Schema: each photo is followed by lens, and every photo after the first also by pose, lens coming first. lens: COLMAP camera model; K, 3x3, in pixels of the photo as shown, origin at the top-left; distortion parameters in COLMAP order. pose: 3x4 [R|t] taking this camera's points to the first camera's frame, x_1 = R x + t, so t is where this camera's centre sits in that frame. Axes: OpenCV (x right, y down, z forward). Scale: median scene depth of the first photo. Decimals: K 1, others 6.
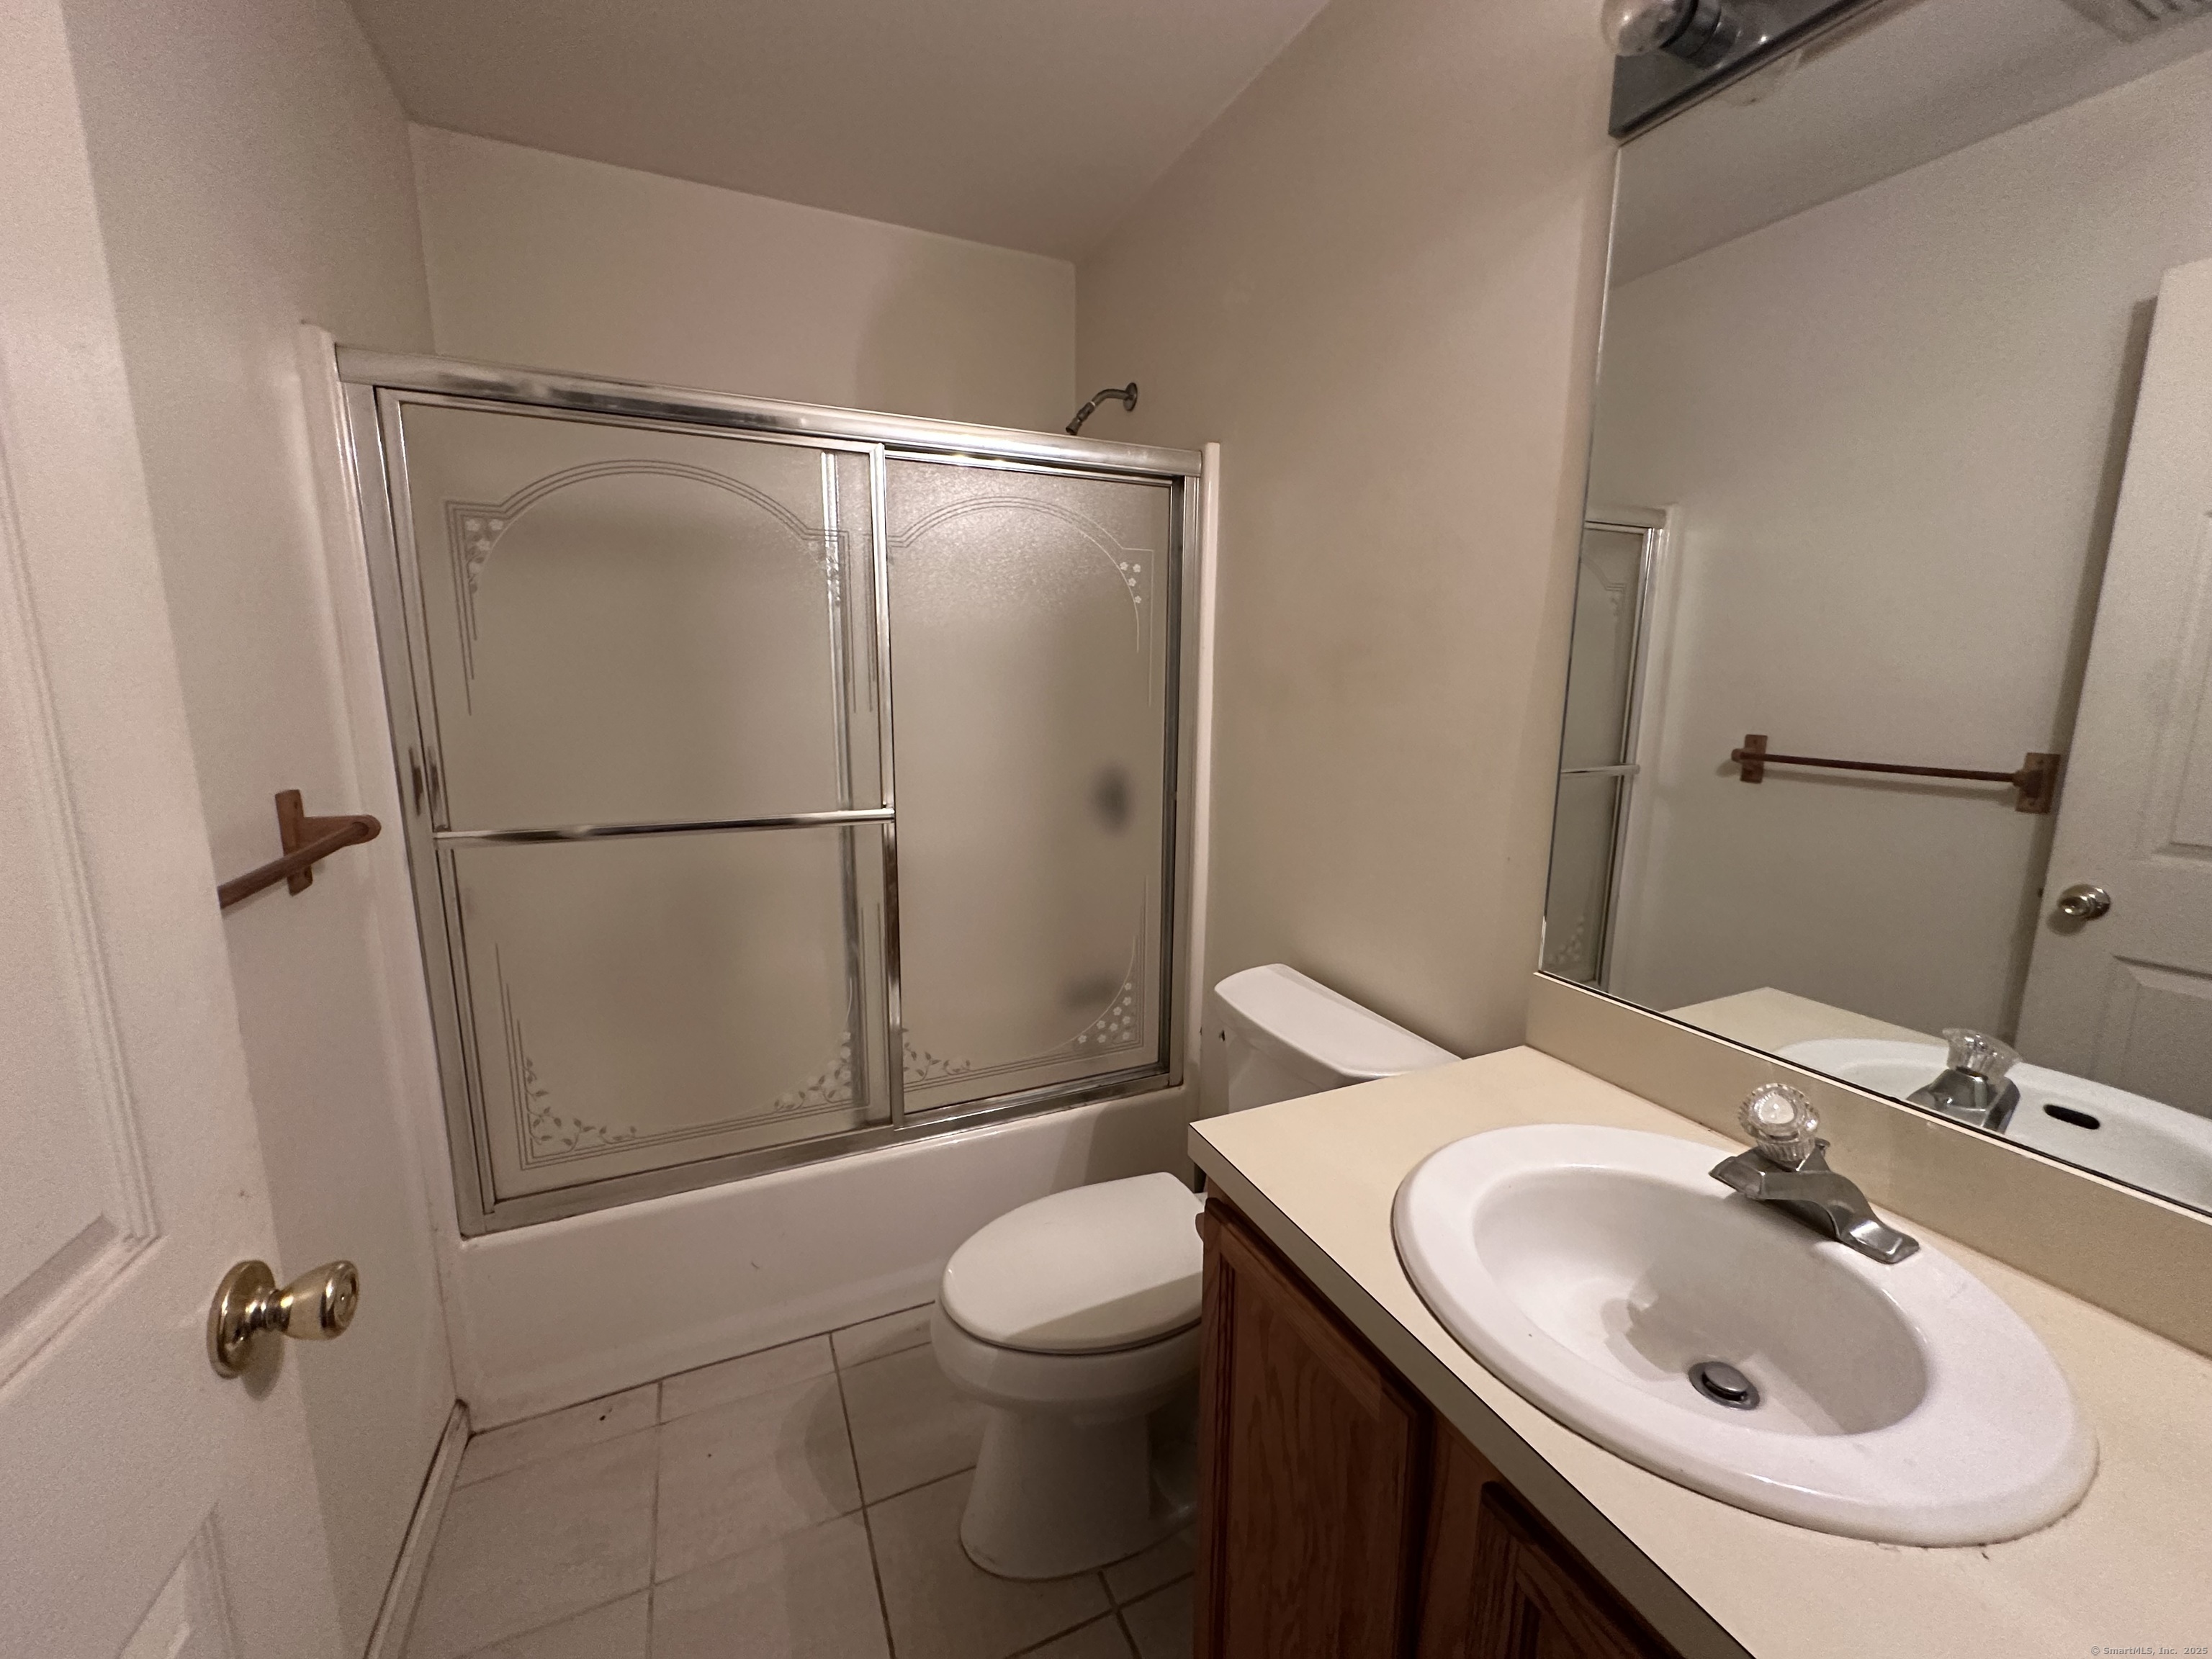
lens RADIAL K [[889.0, 0, 1106.0], [0, 889.0, 829.5], [0, 0, 1]] dist [-0.000399, 0.000139]
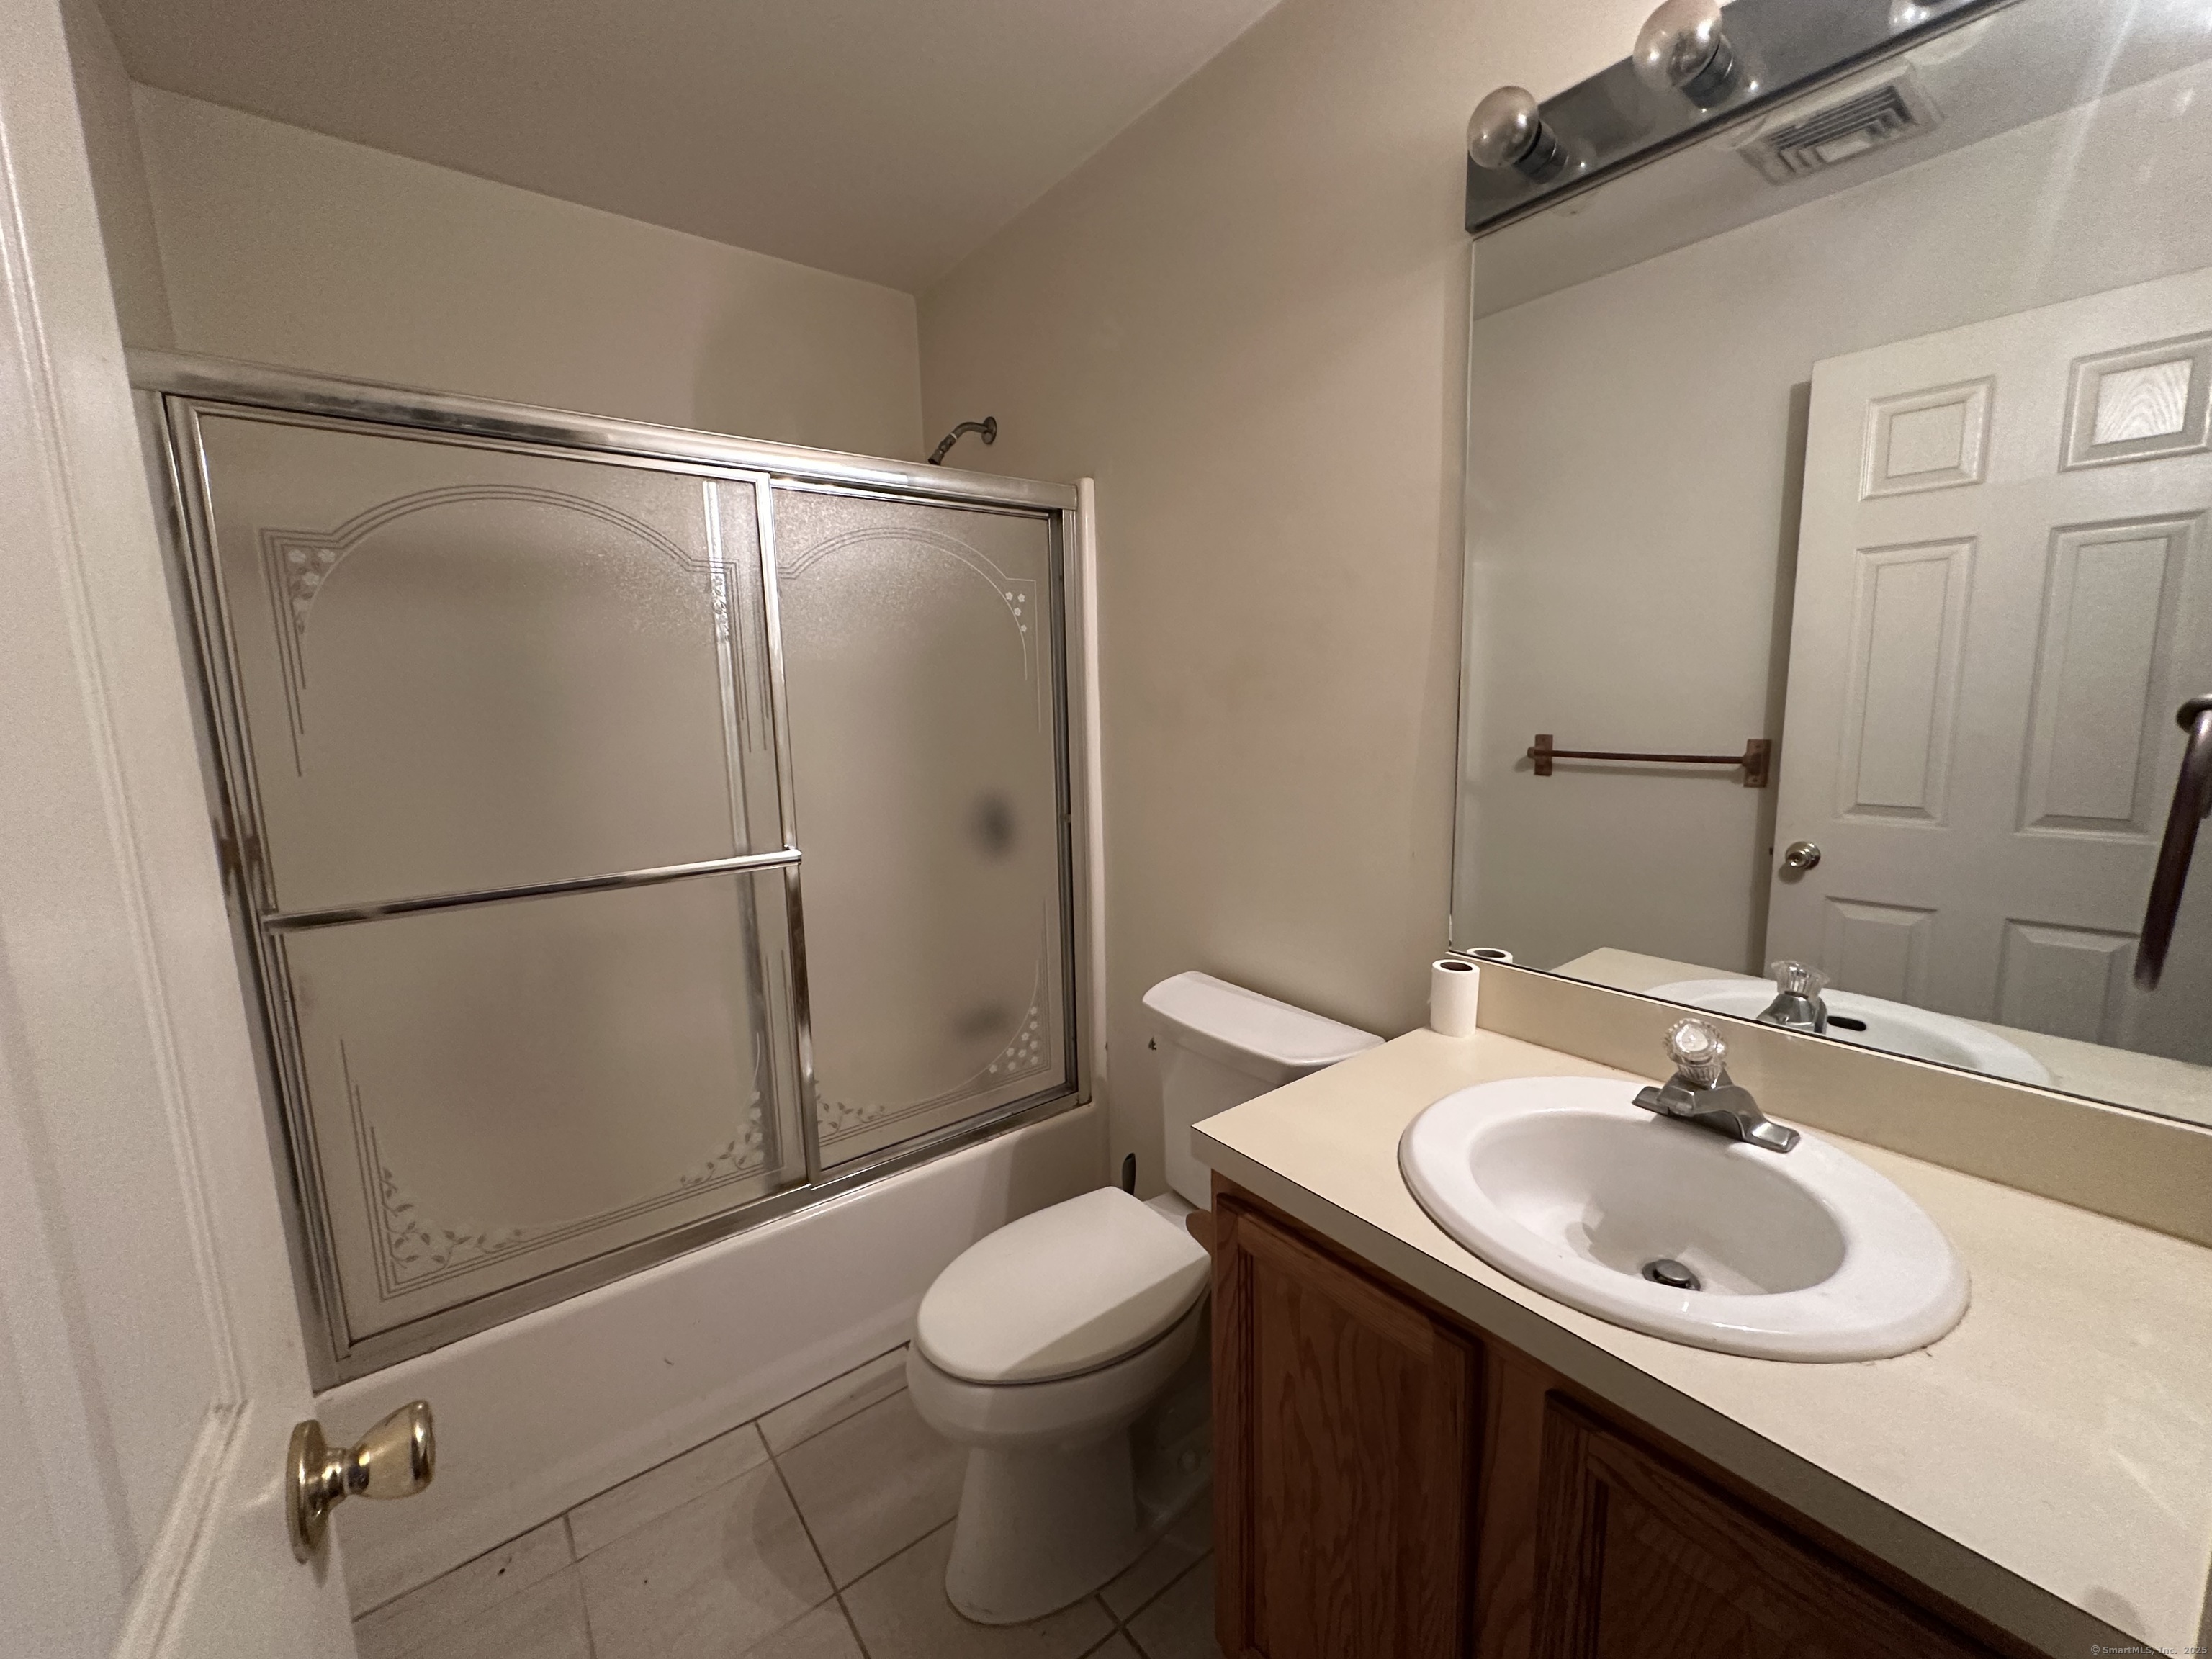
lens RADIAL K [[891.3, 0, 1106.0], [0, 891.3, 829.5], [0, 0, 1]] dist [0.000489, -0.000252]
pose [[0.972315, -0.066820, 0.223916, -0.135859], [0.072976, 0.997146, -0.019323, -0.002909], [-0.221986, 0.035128, 0.974417, -0.008616]]
